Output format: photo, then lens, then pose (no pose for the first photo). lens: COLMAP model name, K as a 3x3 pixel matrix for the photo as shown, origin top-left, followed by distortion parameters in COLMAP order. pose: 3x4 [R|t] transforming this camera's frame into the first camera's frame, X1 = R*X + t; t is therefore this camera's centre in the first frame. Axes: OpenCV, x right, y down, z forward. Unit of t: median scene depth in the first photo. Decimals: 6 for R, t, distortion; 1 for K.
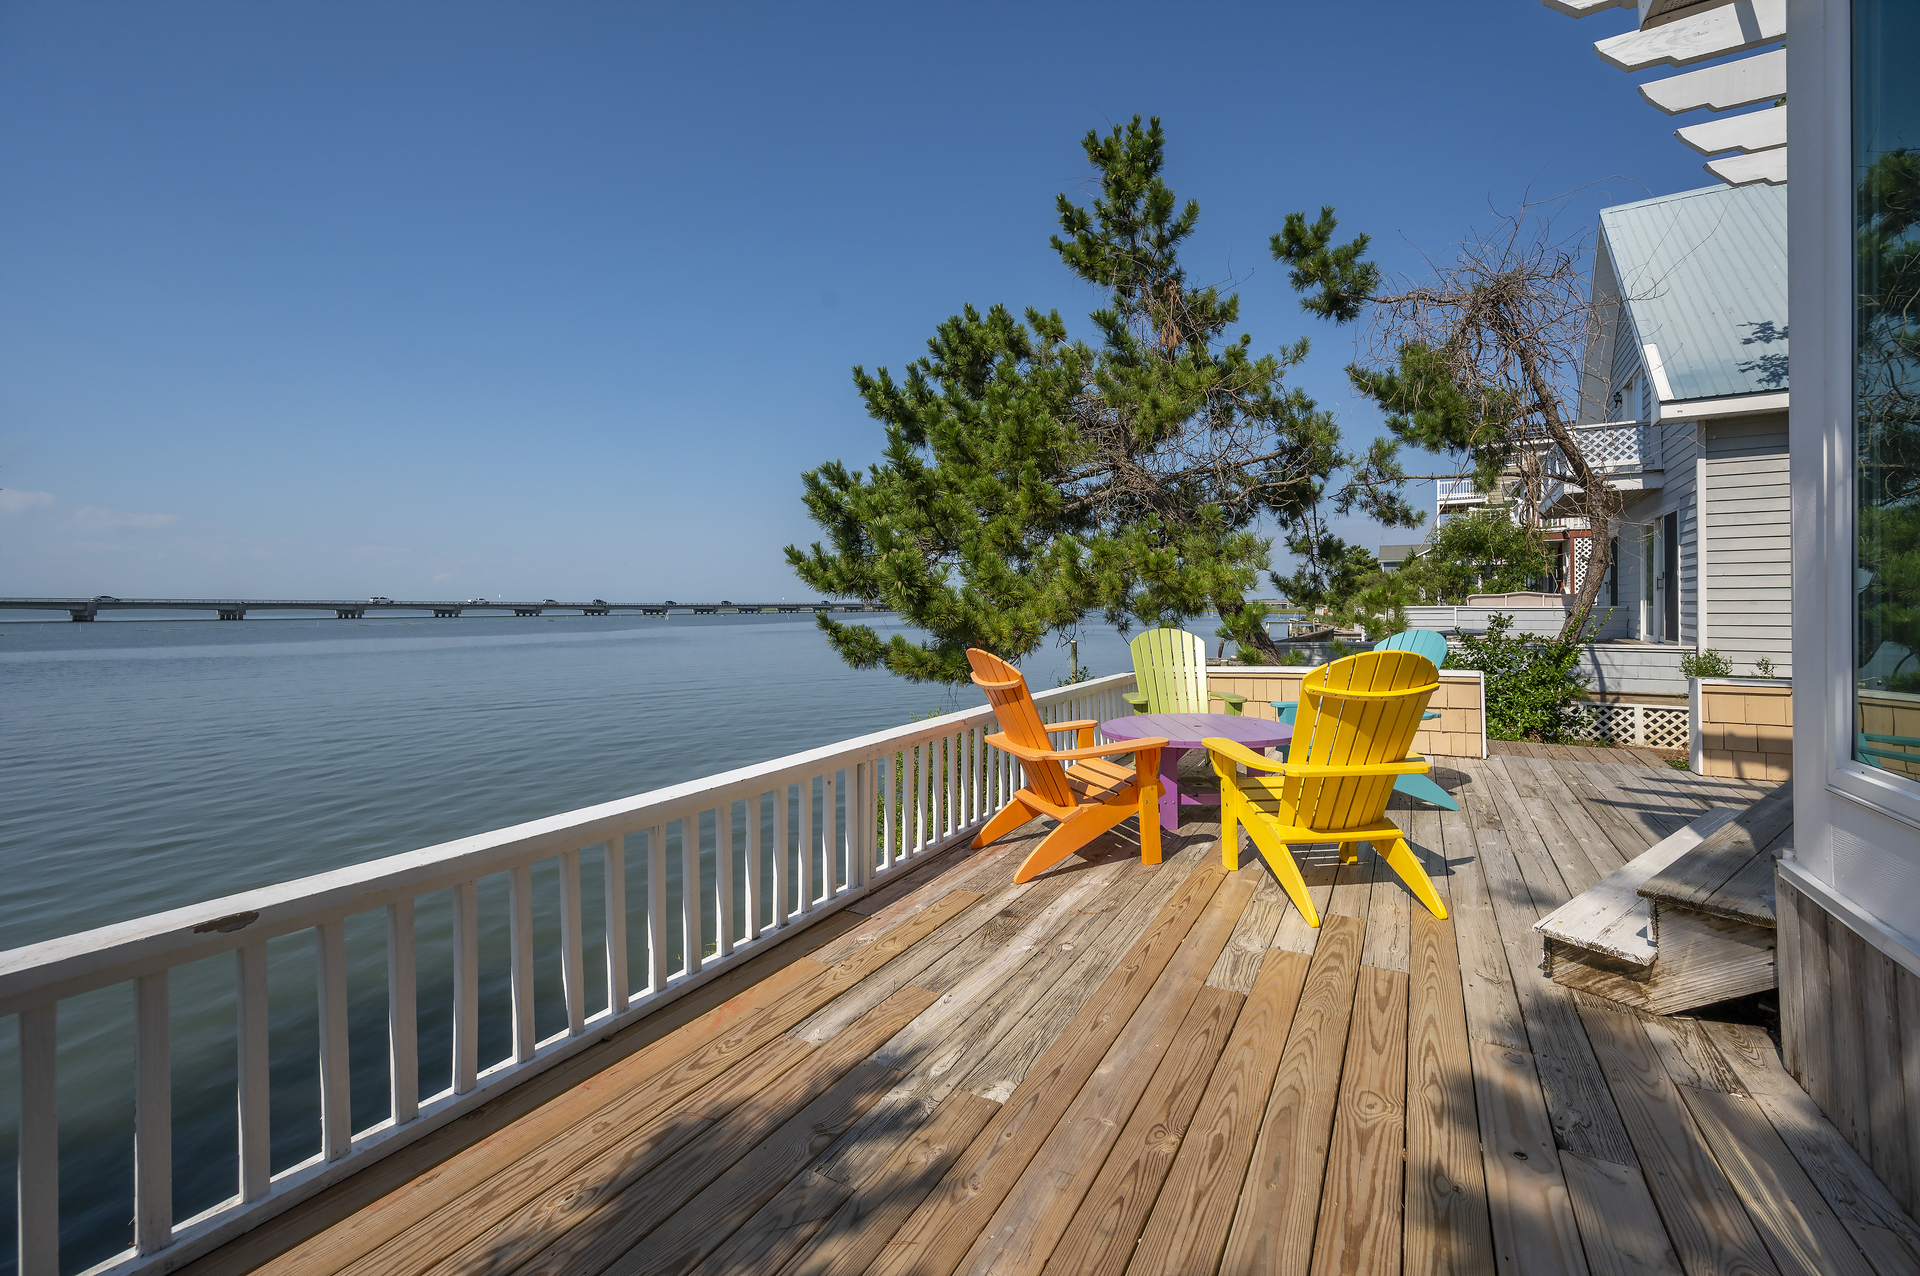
lens RADIAL K [[778.9, 0, 978.4], [0, 778.9, 606.6], [0, 0, 1]] dist [-0.000737, -0.000091]
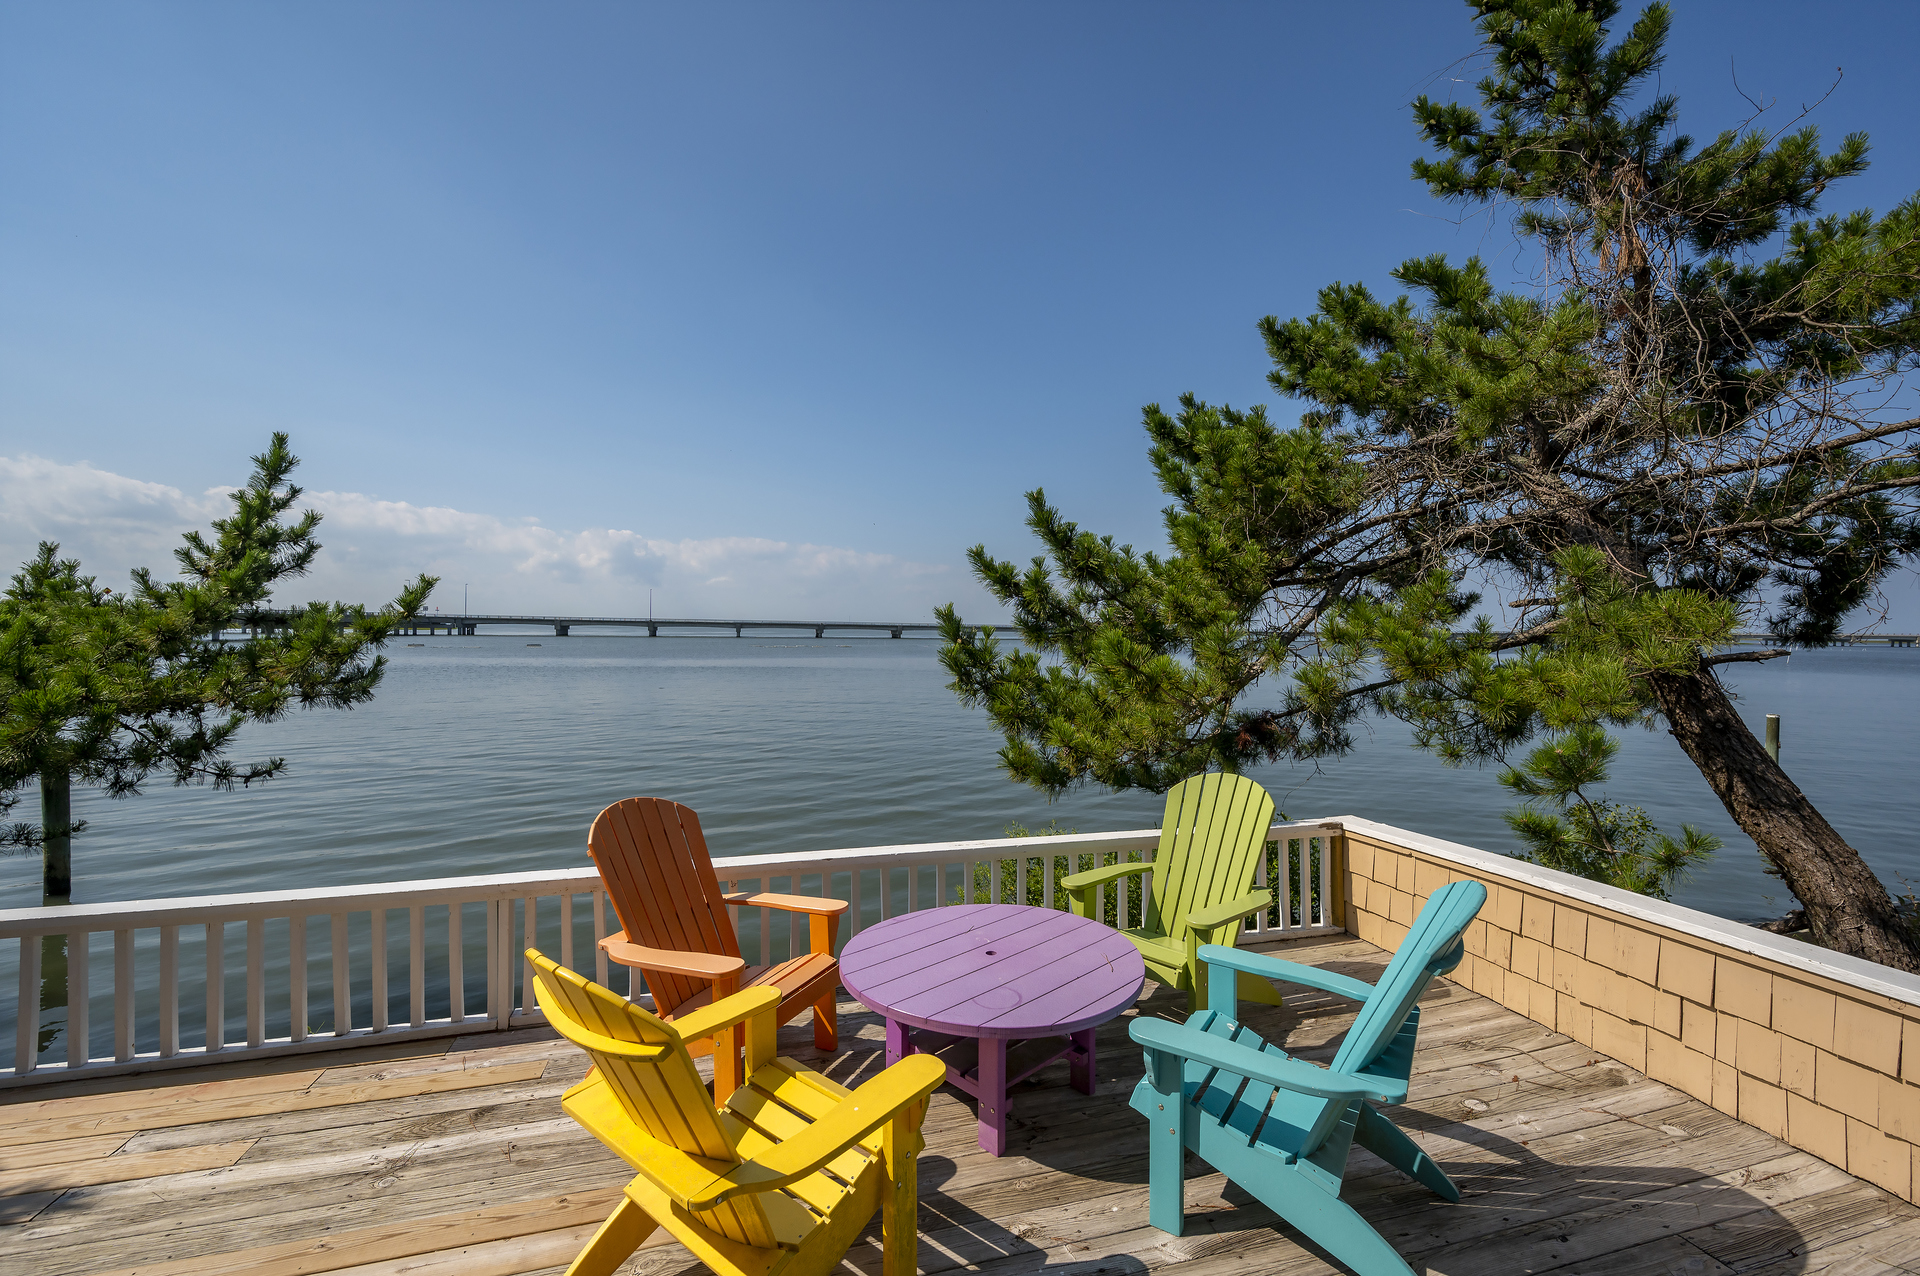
lens RADIAL K [[774.7, 0, 960.0], [0, 774.7, 638.0], [0, 0, 1]] dist [0.000173, 0.000151]
pose [[0.701928, 0.020077, -0.711965, 0.318494], [-0.017017, 0.999790, 0.011417, -0.052219], [0.712044, 0.004101, 0.702122, 0.231139]]
